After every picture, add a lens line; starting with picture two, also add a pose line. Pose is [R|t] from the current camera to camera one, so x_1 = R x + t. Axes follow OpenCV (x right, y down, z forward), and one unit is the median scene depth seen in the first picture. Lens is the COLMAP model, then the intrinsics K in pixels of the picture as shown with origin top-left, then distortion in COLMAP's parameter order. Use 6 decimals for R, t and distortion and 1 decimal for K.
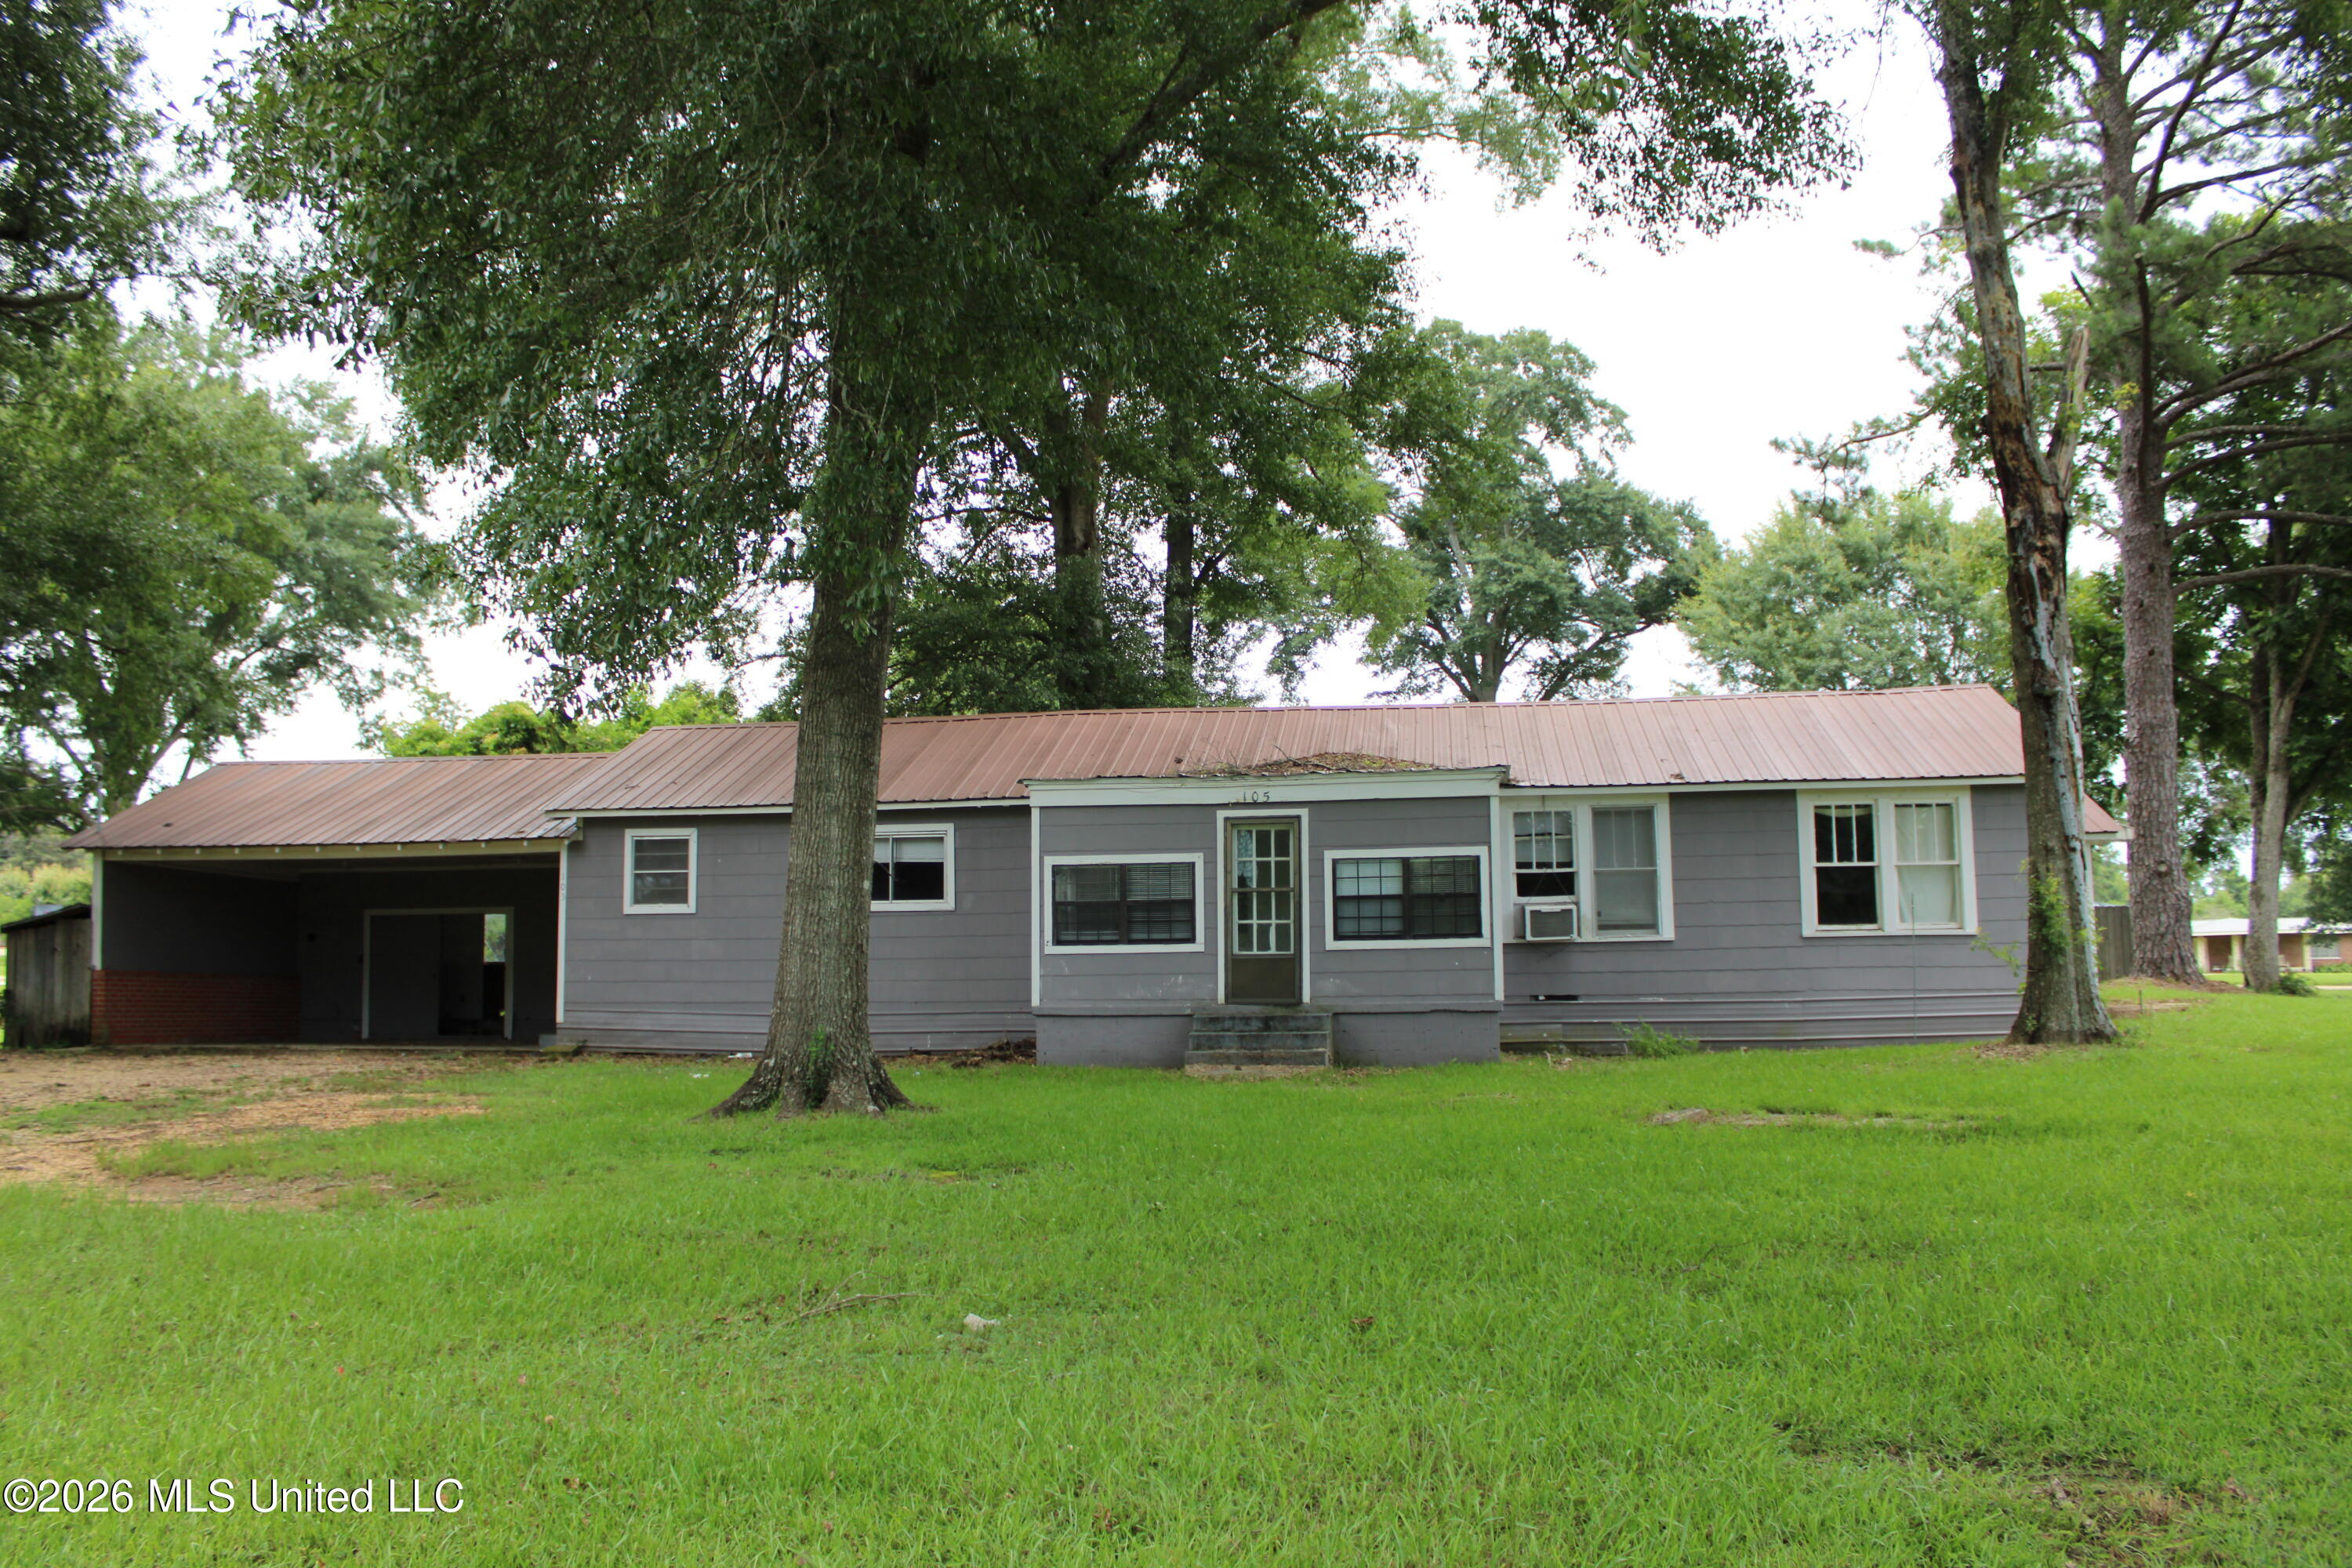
lens RADIAL K [[1934.3, 0, 1176.0], [0, 1934.3, 784.0], [0, 0, 1]] dist [-0.167870, 0.148915]
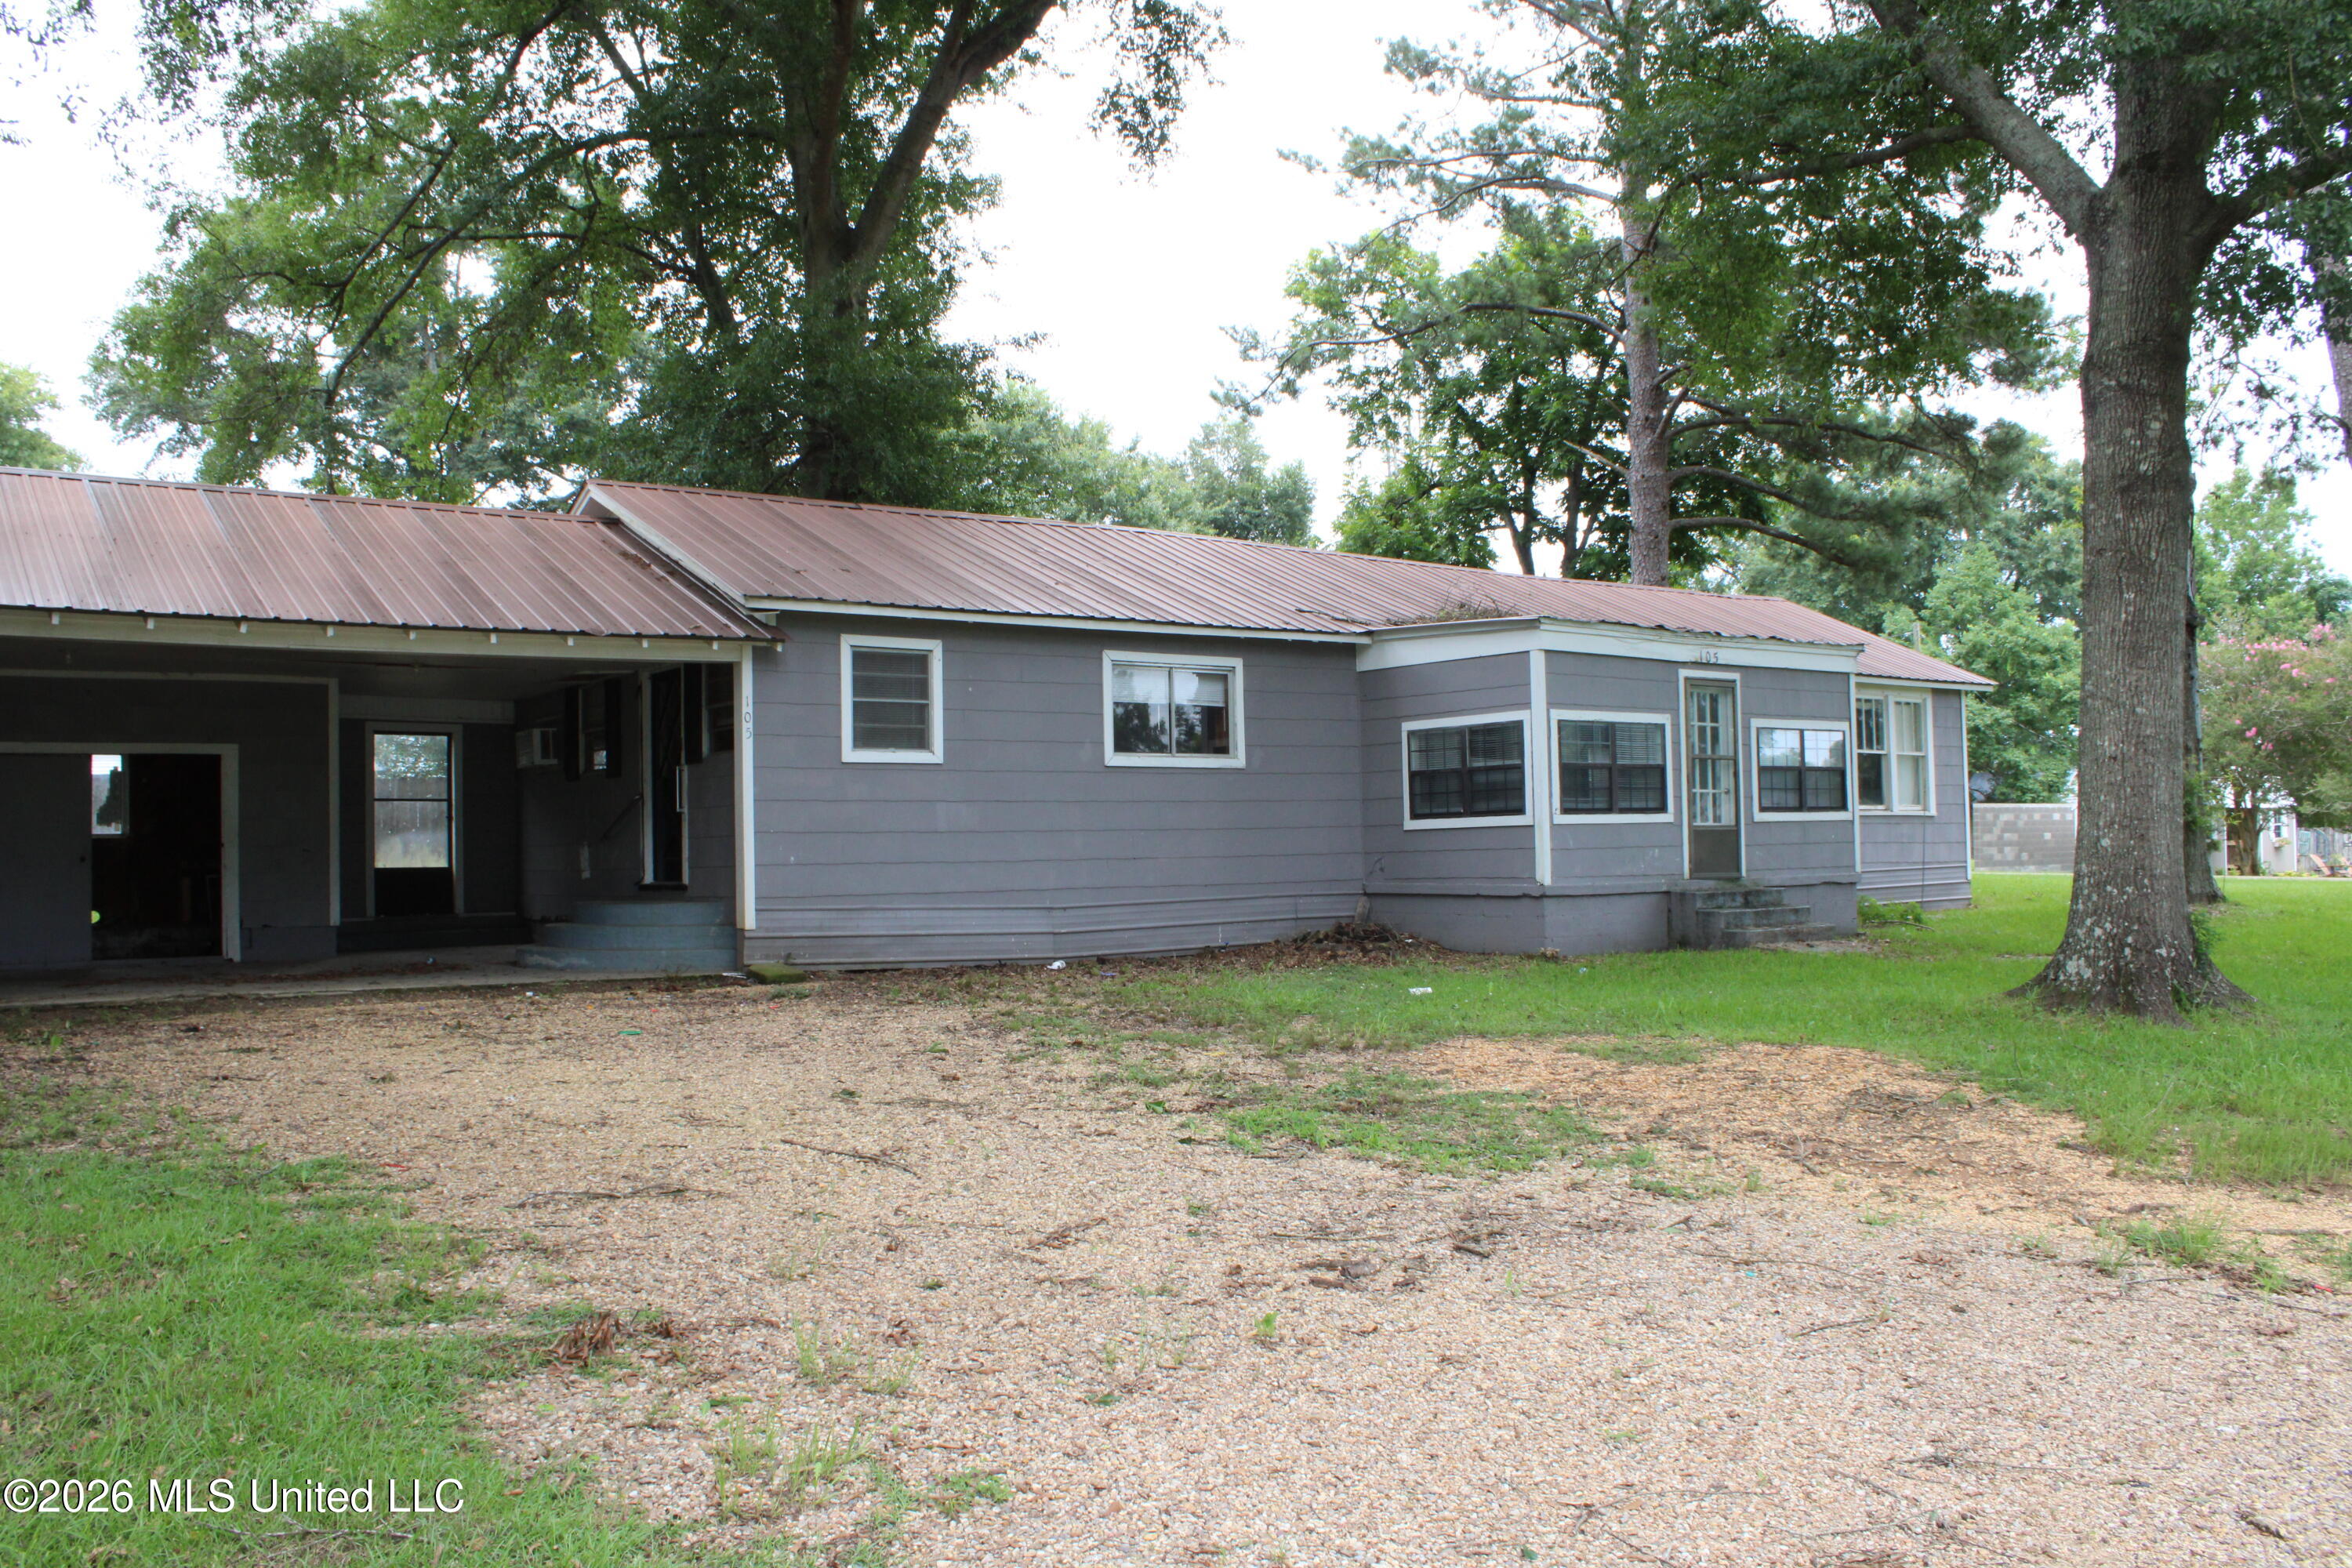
lens RADIAL K [[1929.9, 0, 1169.0], [0, 1929.9, 786.0], [0, 0, 1]] dist [-0.171661, 0.153510]
pose [[0.718691, 0.019986, 0.695043, -0.898351], [-0.066651, 0.996964, 0.040251, 0.056117], [-0.692128, -0.075253, 0.717841, 0.592463]]
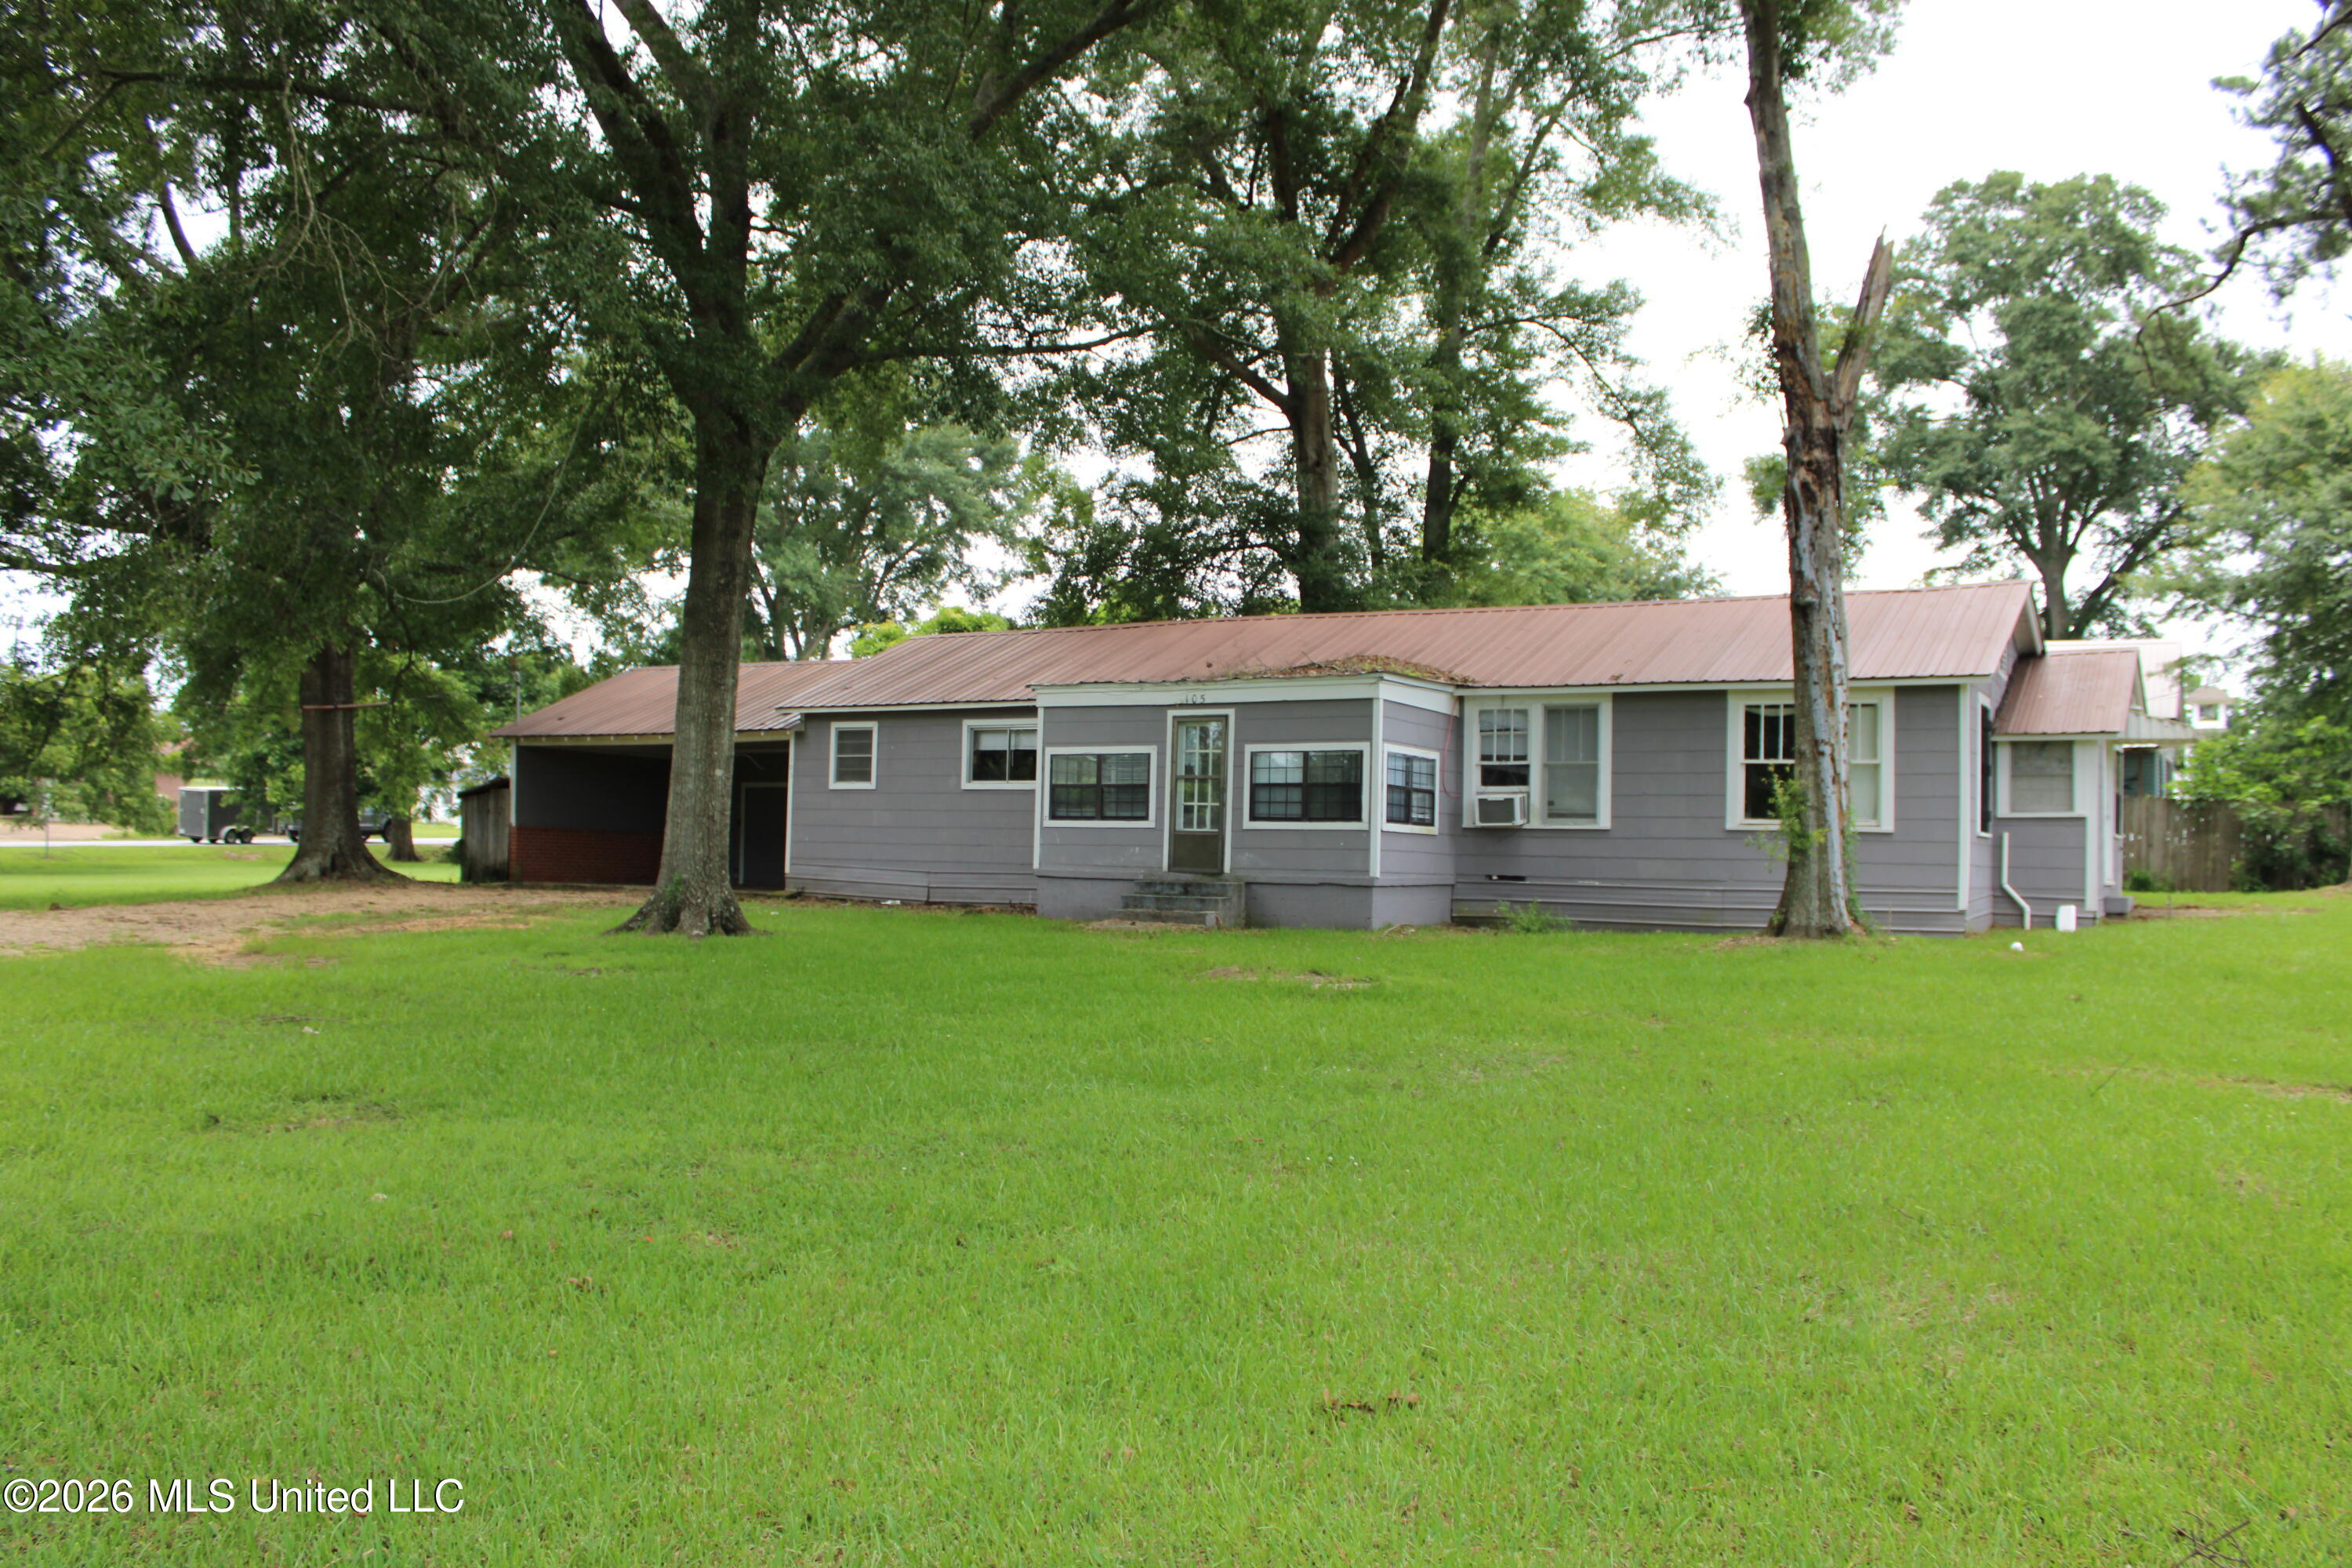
lens RADIAL K [[1929.9, 0, 1169.0], [0, 1929.9, 786.0], [0, 0, 1]] dist [-0.171661, 0.153510]
pose [[0.917624, 0.015379, -0.397152, 0.572526], [0.011717, 0.997770, 0.065708, -0.020801], [0.397277, -0.064949, 0.915398, -0.110987]]
